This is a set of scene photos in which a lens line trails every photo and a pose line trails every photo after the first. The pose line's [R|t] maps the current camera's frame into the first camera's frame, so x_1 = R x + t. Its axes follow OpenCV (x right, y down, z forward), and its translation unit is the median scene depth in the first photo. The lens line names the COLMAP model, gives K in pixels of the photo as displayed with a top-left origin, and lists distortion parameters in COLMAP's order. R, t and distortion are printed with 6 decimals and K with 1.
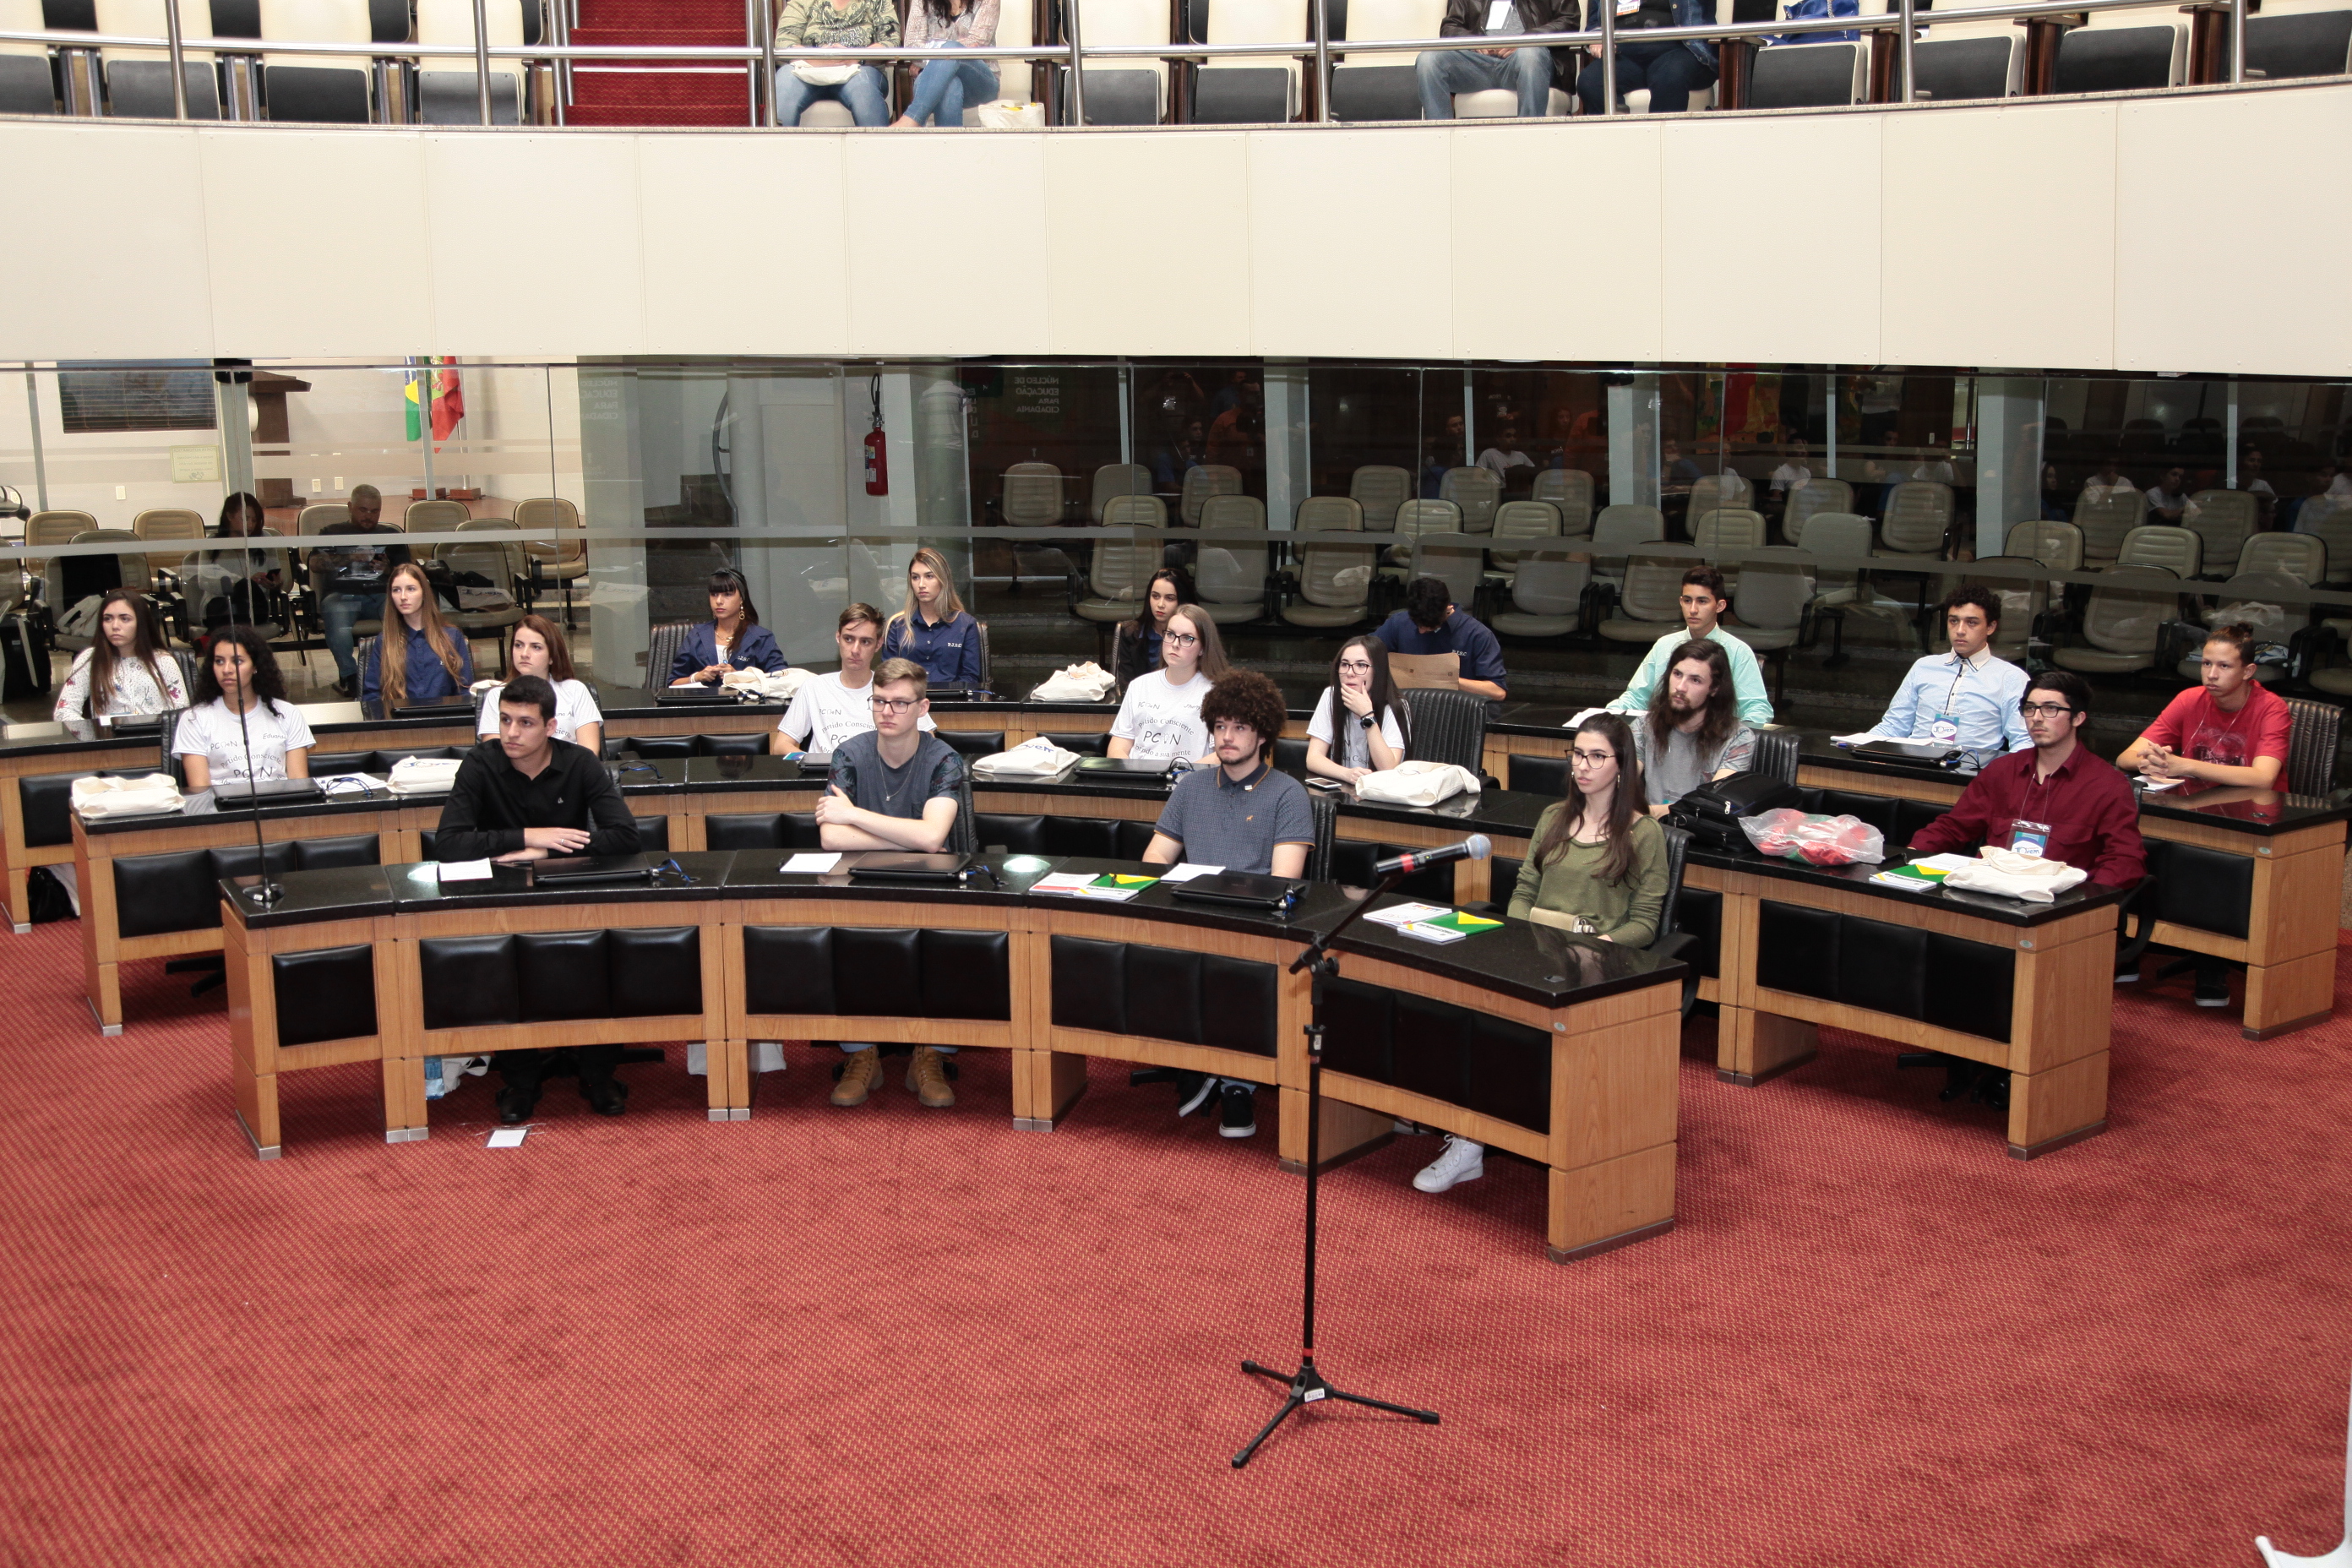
lens RADIAL K [[2677.7, 0, 1142.1], [0, 2677.7, 700.7], [0, 0, 1]] dist [0.064253, 0.000000]
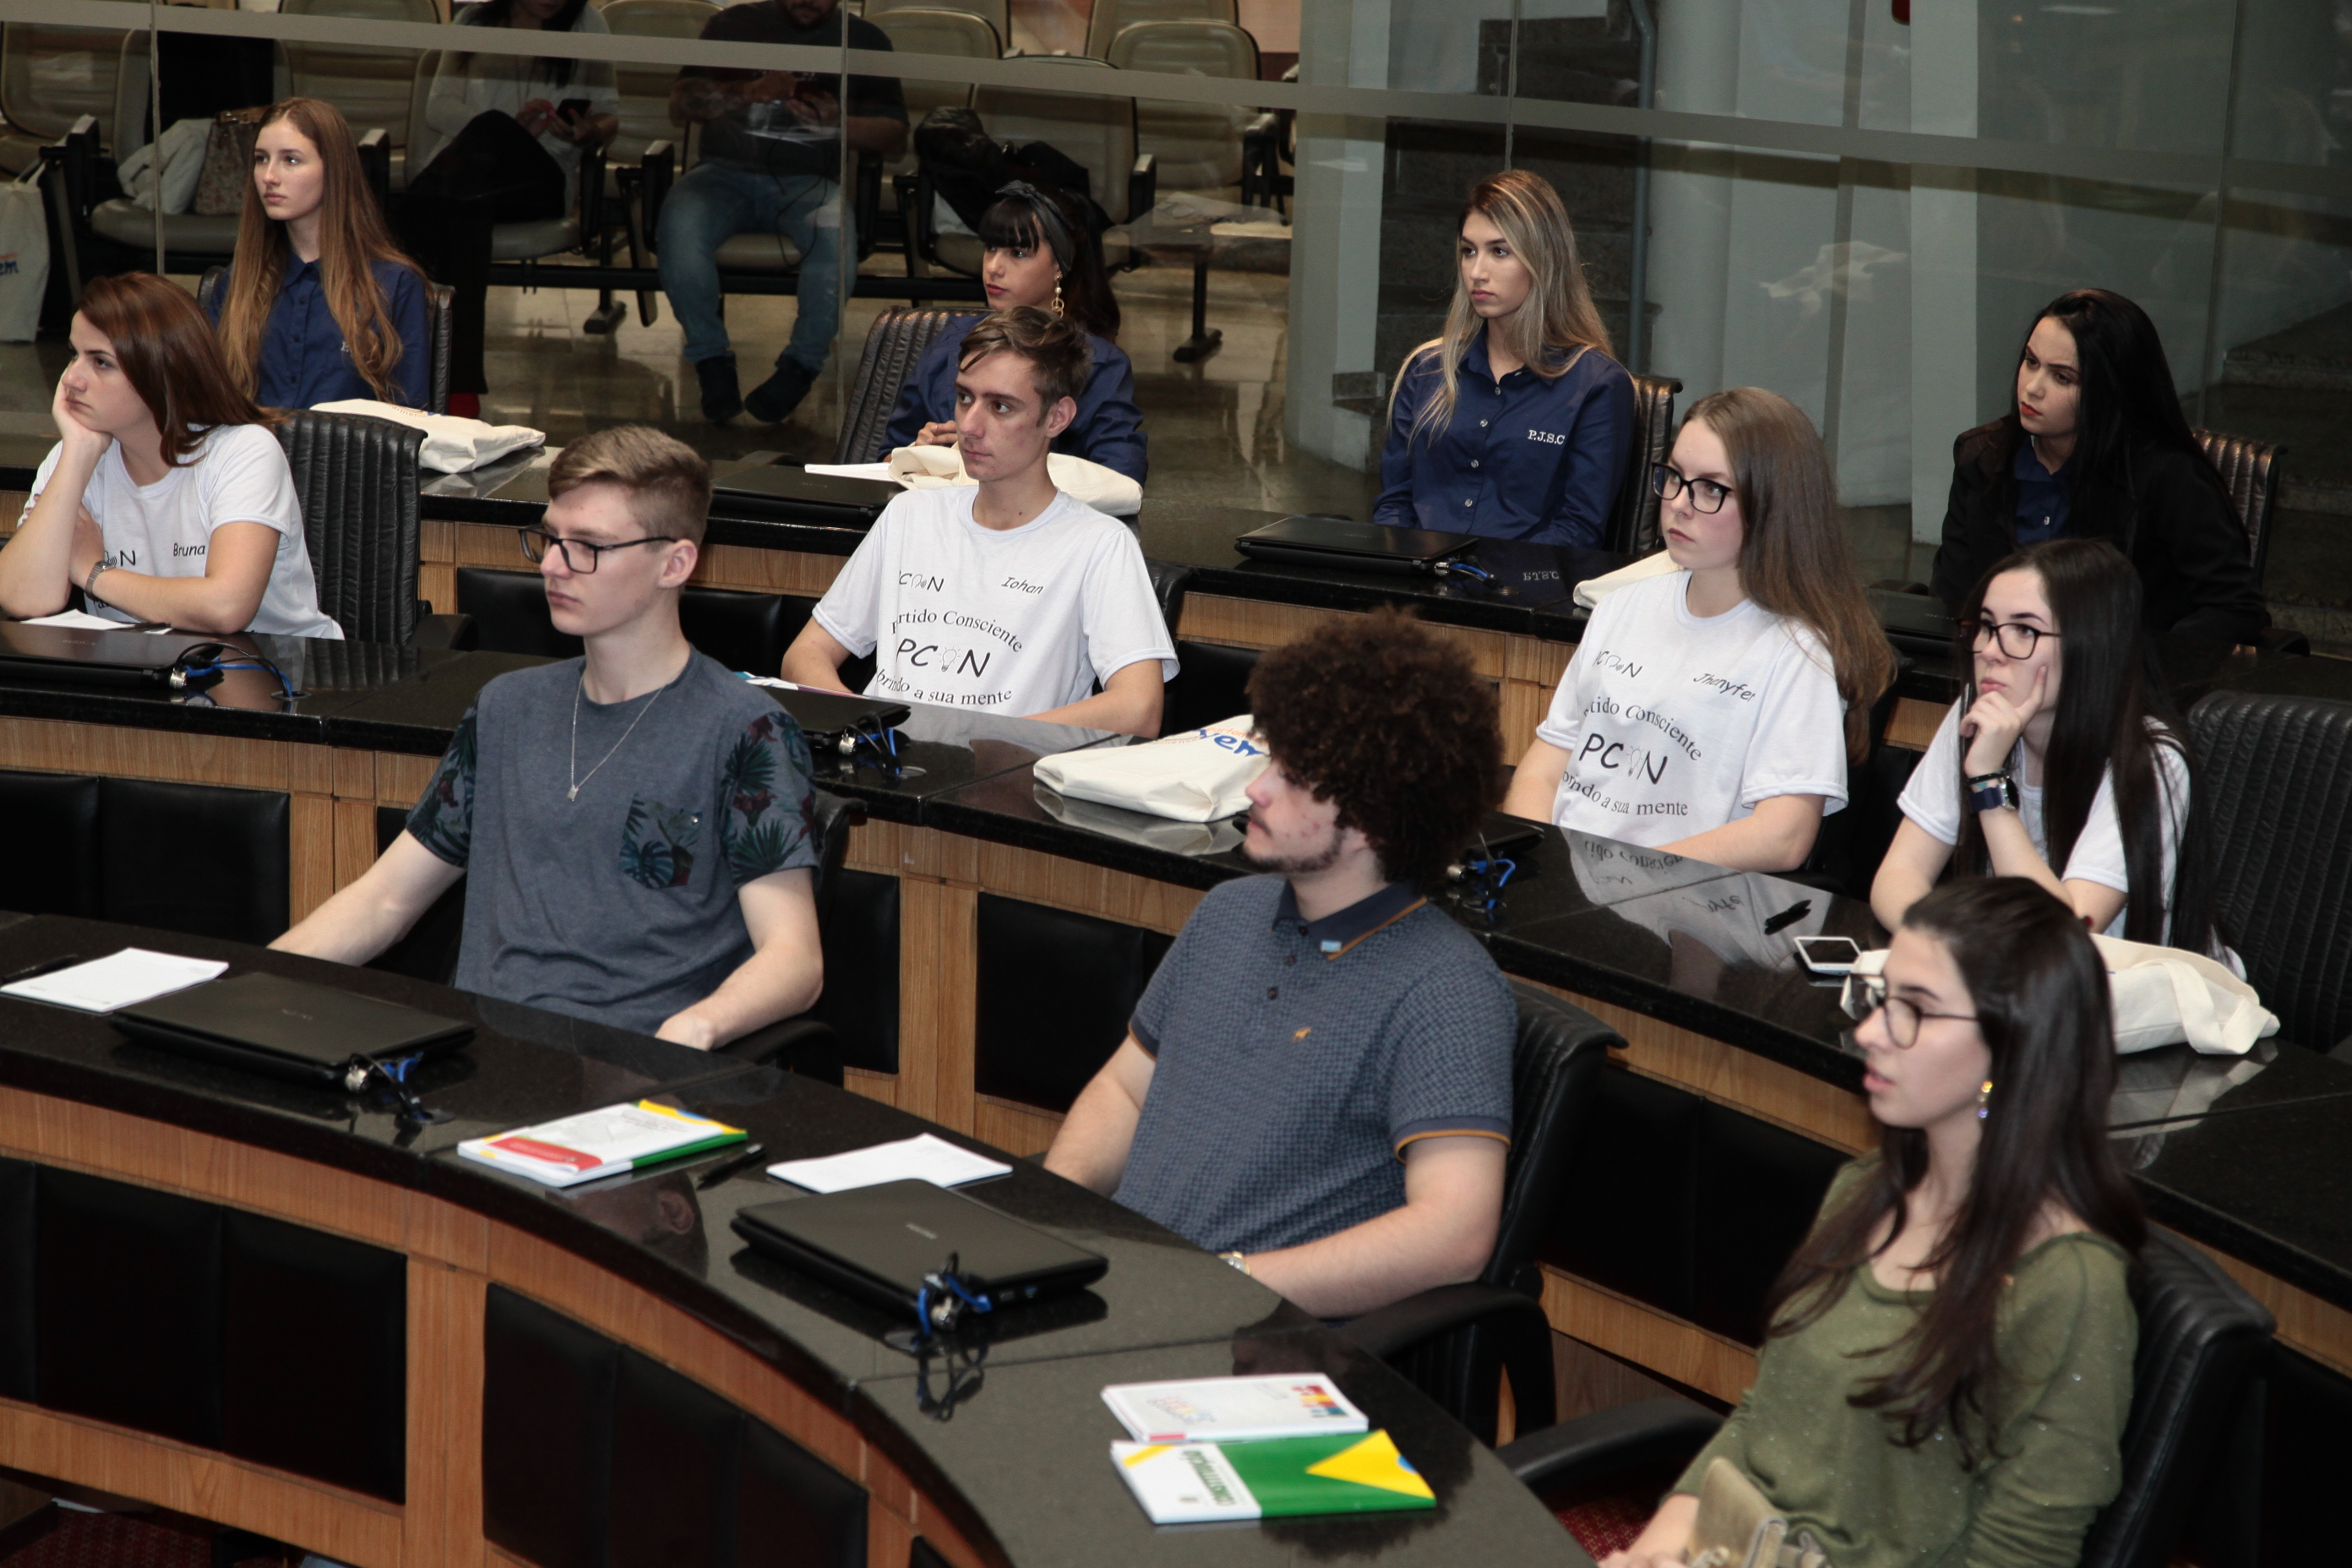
lens RADIAL K [[5834.8, 0, 1175.2], [0, 5834.8, 785.9], [0, 0, 1]] dist [0.558944, 0.000000]
pose [[0.885670, 0.131680, -0.445251, 0.353889], [-0.106717, 0.991000, 0.080806, -0.045849], [0.451884, -0.024052, 0.891752, 0.326811]]
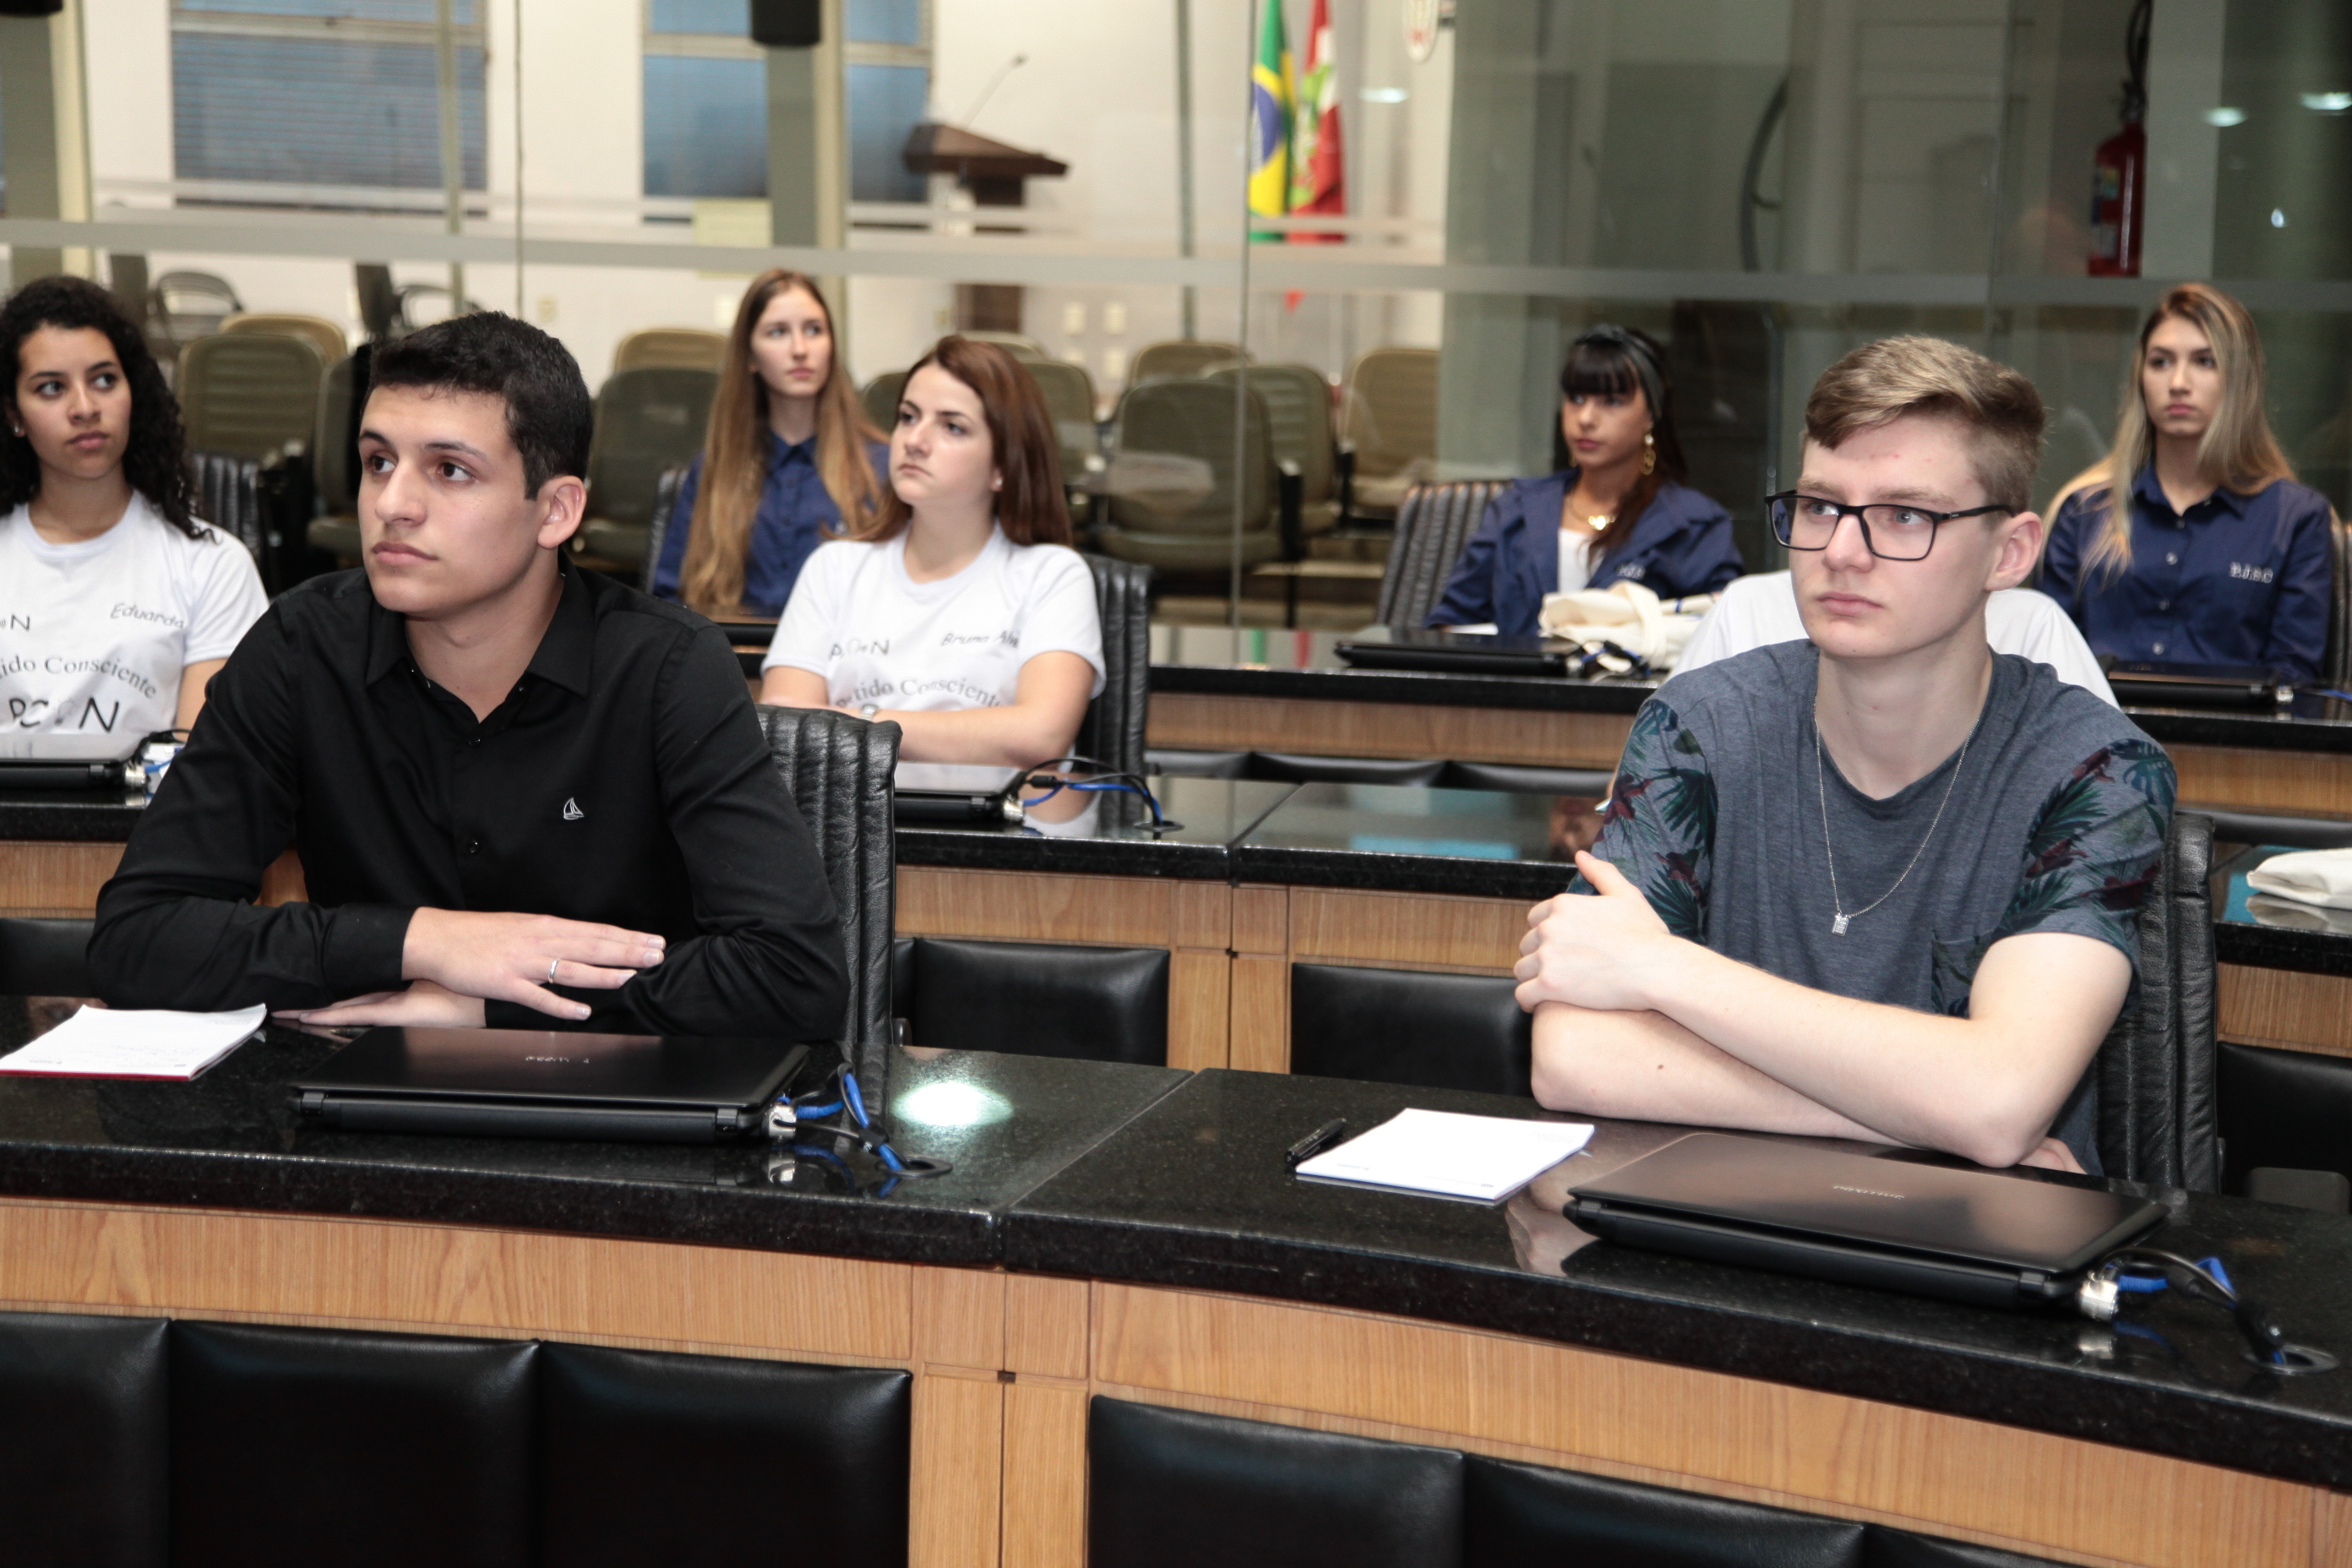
lens RADIAL K [[4044.3, 0, 1176.9], [0, 4044.3, 803.9], [0, 0, 1]] dist [0.287356, 0.000000]
pose [[0.938972, 0.075347, -0.335641, -0.028170], [-0.083968, 0.996405, -0.011223, 0.035062], [0.333589, 0.038721, 0.941923, 0.636522]]
